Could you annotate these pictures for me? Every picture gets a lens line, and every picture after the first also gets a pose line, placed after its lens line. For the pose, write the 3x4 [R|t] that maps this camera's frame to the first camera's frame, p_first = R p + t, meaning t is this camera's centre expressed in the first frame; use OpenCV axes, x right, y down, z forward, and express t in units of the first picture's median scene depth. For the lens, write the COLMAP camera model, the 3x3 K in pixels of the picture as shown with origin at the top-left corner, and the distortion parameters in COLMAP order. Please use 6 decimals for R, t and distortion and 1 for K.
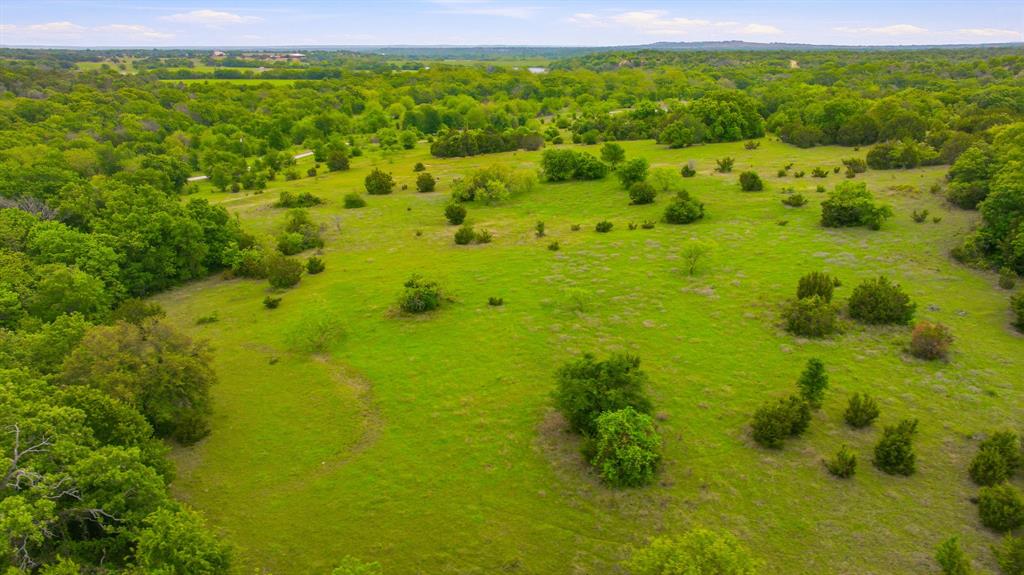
lens RADIAL K [[717.3, 0, 516.0], [0, 717.3, 284.5], [0, 0, 1]] dist [-0.038701, 0.030197]
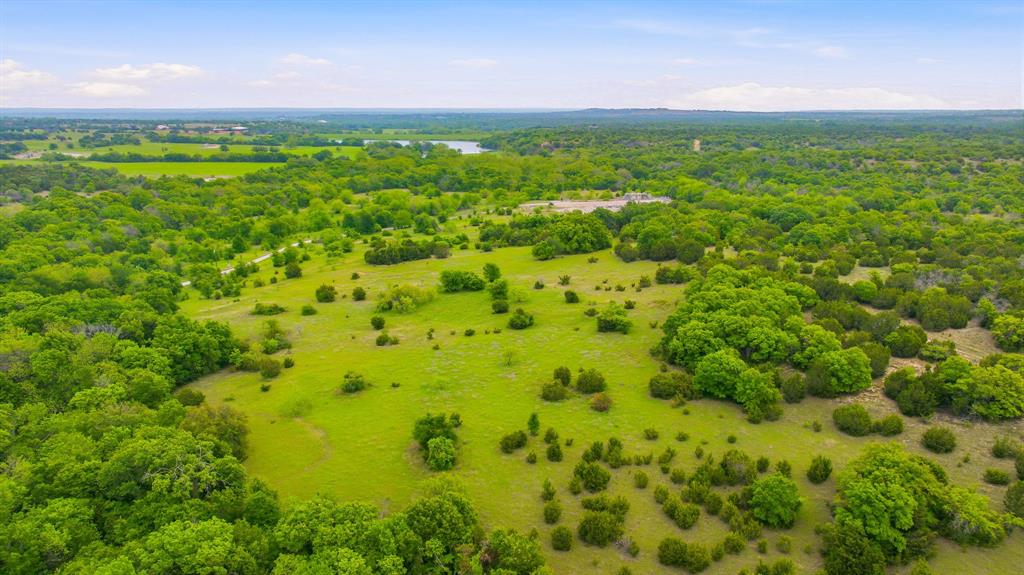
lens RADIAL K [[717.3, 0, 516.0], [0, 717.3, 284.5], [0, 0, 1]] dist [-0.038701, 0.030197]
pose [[0.996641, -0.015983, 0.080317, 0.079373], [0.022322, 0.996652, -0.078657, -0.047276], [-0.078791, 0.080186, 0.993661, -0.493466]]
